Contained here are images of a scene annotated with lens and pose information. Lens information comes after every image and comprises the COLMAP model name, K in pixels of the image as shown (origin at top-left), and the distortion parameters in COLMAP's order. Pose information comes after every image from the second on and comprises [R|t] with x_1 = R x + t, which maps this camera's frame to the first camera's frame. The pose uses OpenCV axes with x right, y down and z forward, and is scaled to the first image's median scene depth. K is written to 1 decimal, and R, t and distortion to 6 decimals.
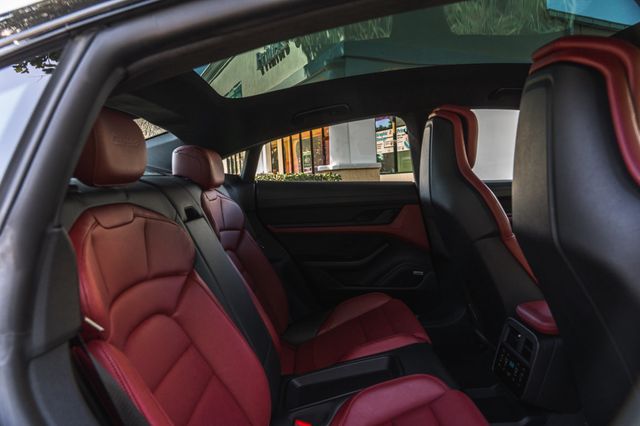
lens RADIAL K [[434.4, 0, 316.6], [0, 434.4, 213.1], [0, 0, 1]] dist [-0.003847, 0.001776]
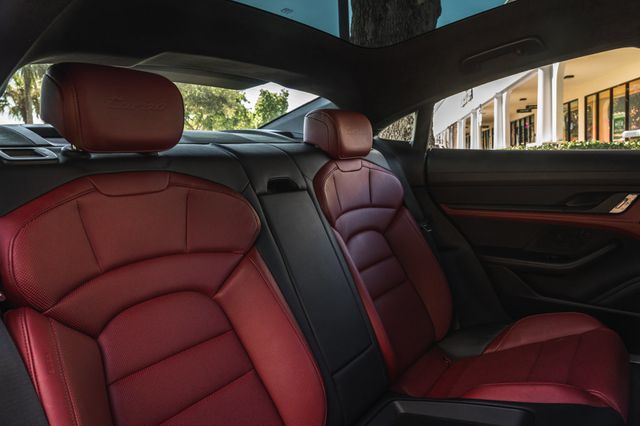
lens RADIAL K [[467.4, 0, 320.0], [0, 467.4, 213.0], [0, 0, 1]] dist [-0.005430, -0.000713]
pose [[0.820232, 0.075667, -0.567004, 0.228996], [-0.042582, 0.996539, 0.071390, -0.010675], [0.570444, -0.034412, 0.820615, 0.185628]]
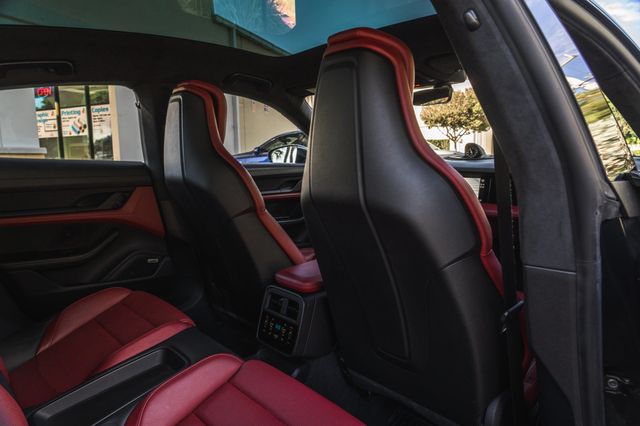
lens RADIAL K [[434.4, 0, 316.6], [0, 434.4, 213.1], [0, 0, 1]] dist [-0.003847, 0.001776]
pose [[0.754975, -0.050175, 0.653831, -0.127024], [0.036775, 0.998739, 0.034179, 0.020635], [-0.654722, -0.001760, 0.755868, 0.079118]]
